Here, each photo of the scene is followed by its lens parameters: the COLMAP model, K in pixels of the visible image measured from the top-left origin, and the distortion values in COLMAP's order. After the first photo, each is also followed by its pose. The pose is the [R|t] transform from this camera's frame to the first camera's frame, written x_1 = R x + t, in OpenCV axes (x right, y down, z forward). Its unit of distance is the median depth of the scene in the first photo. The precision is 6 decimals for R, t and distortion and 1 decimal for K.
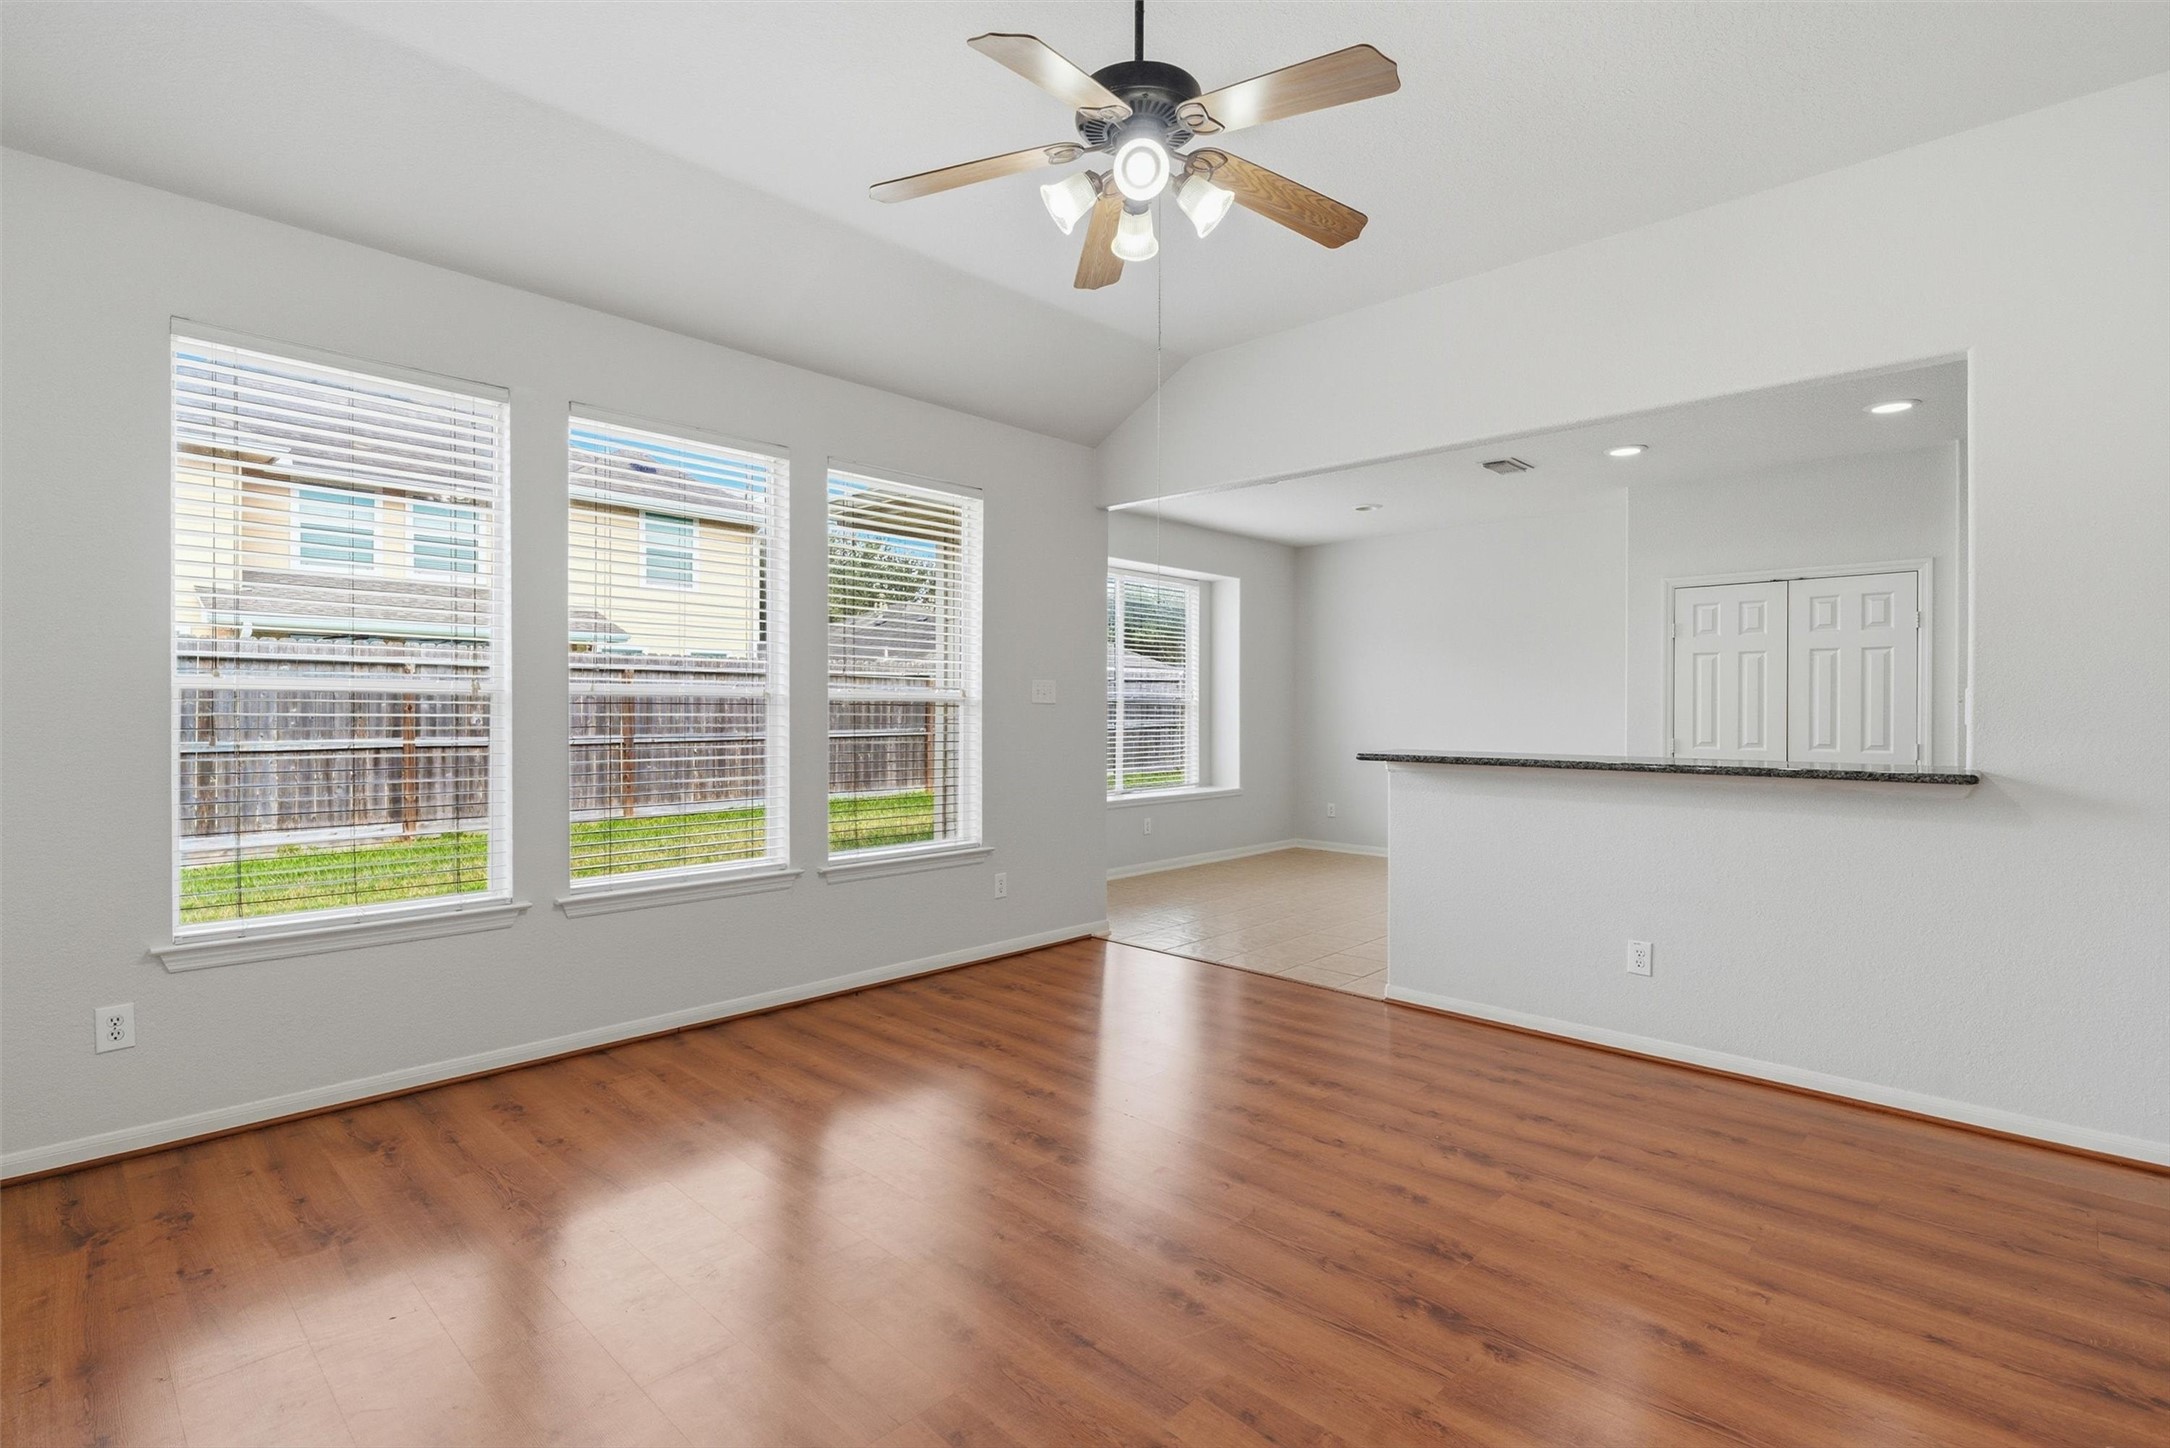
lens RADIAL K [[1027.9, 0, 1085.1], [0, 1027.9, 710.1], [0, 0, 1]] dist [0.002627, -0.000453]
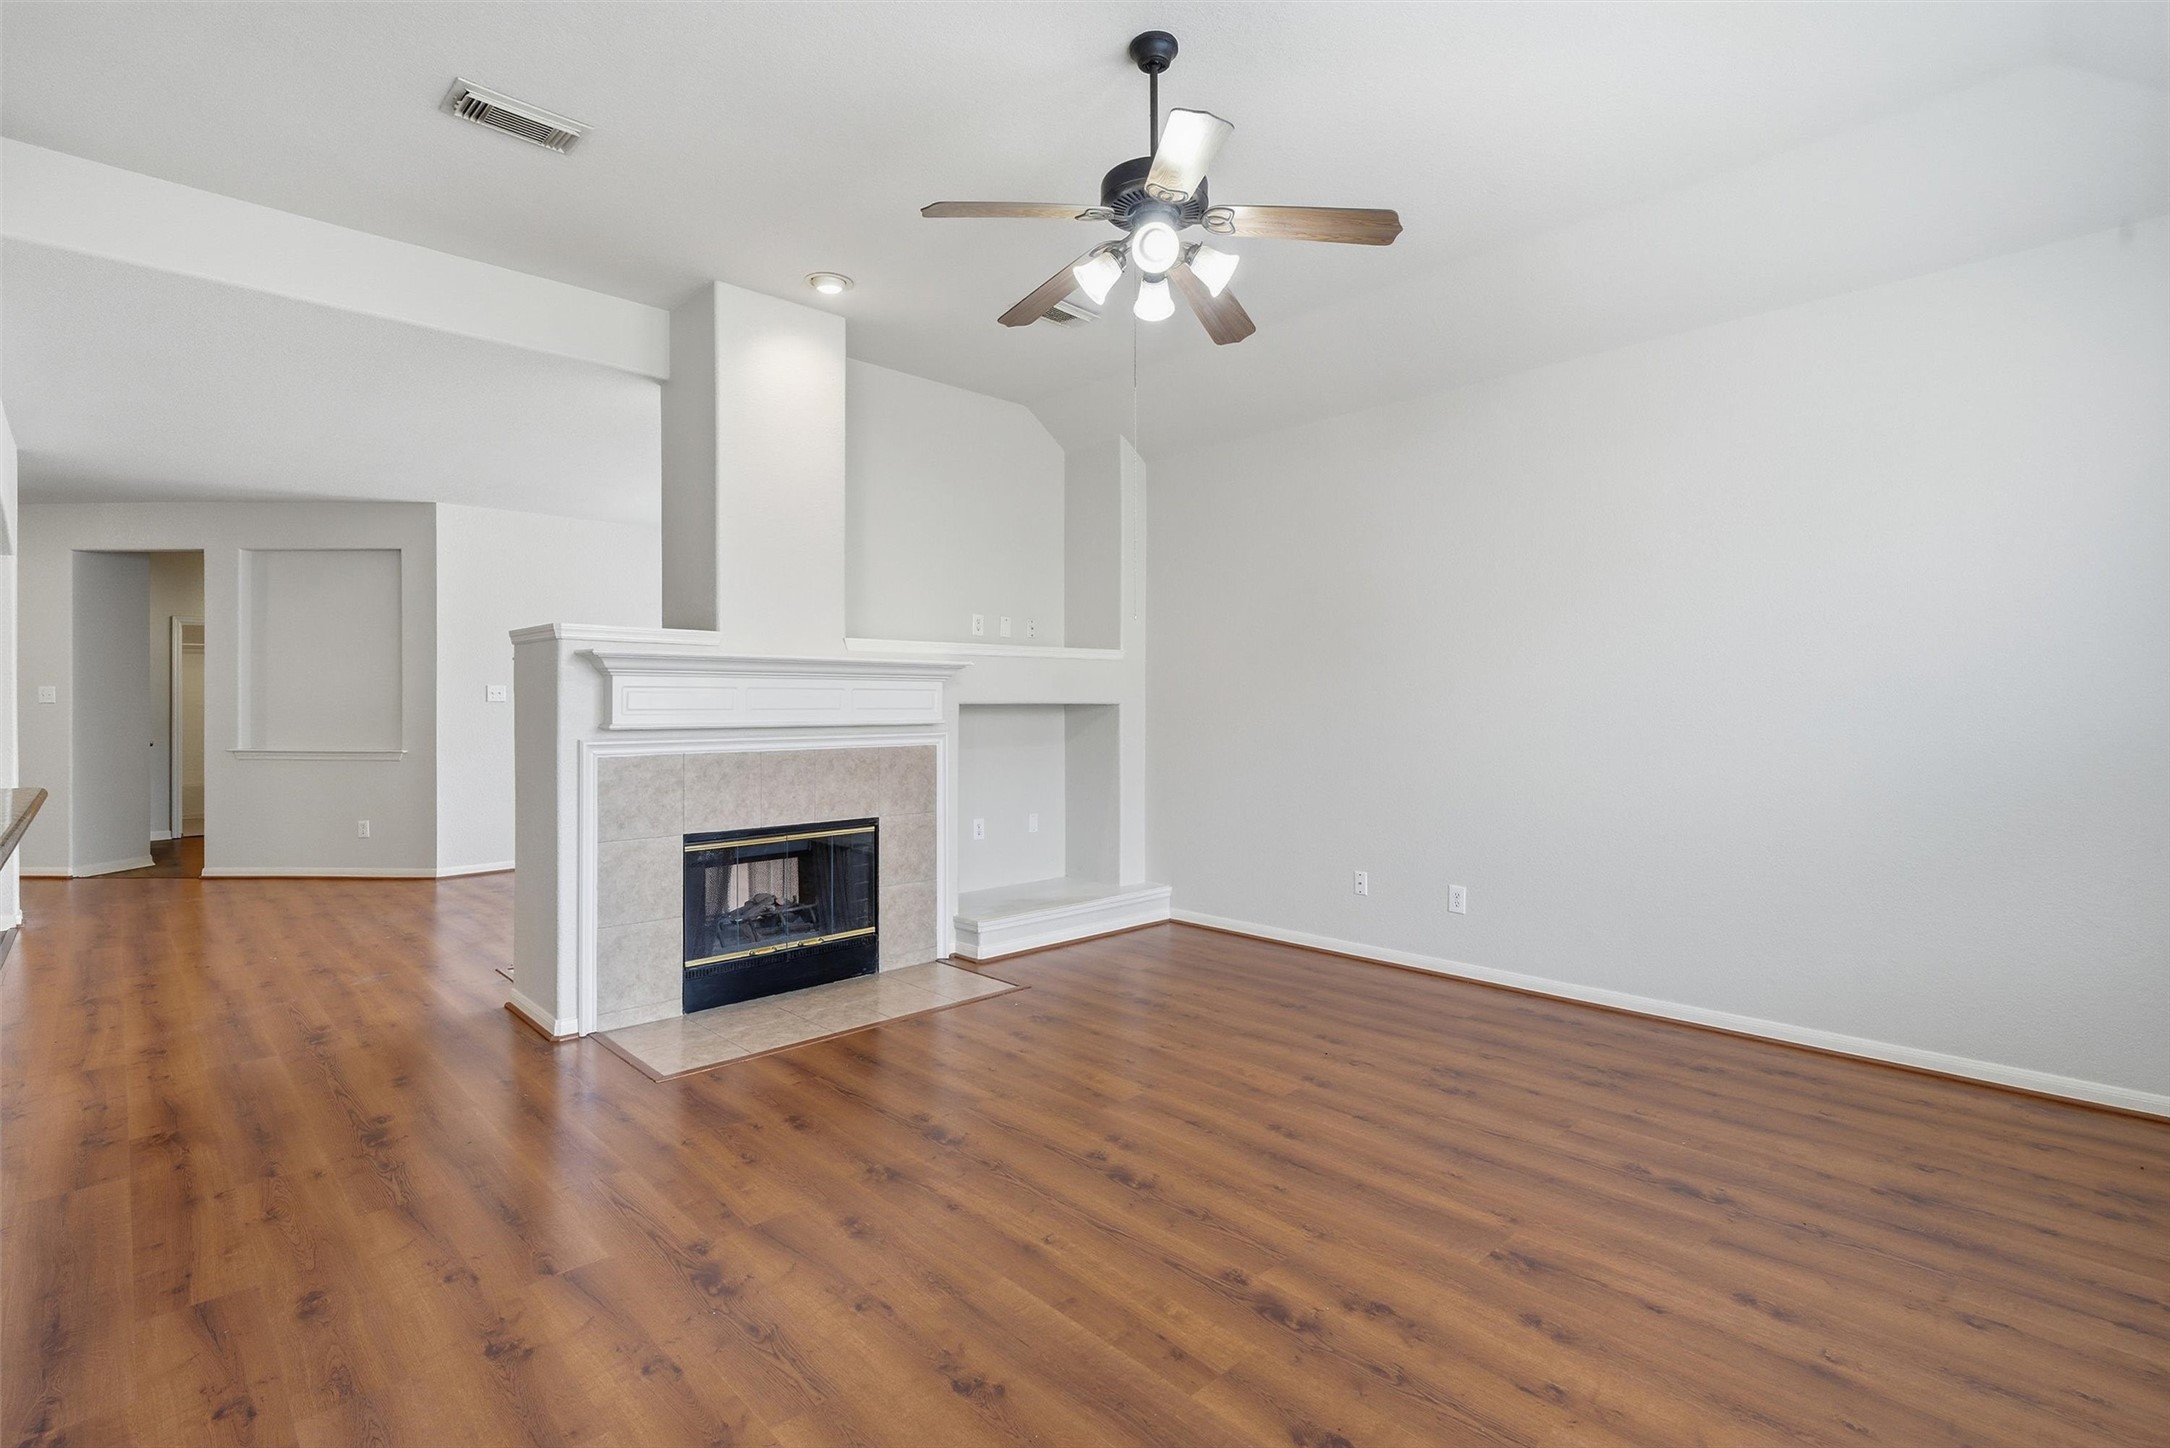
lens RADIAL K [[1027.9, 0, 1092.5], [0, 1027.9, 712.4], [0, 0, 1]] dist [0.002627, -0.000453]
pose [[-0.999250, -0.002905, 0.038609, 0.064882], [-0.002364, 0.999899, 0.014044, -0.004567], [-0.038646, 0.013942, -0.999156, 1.835566]]
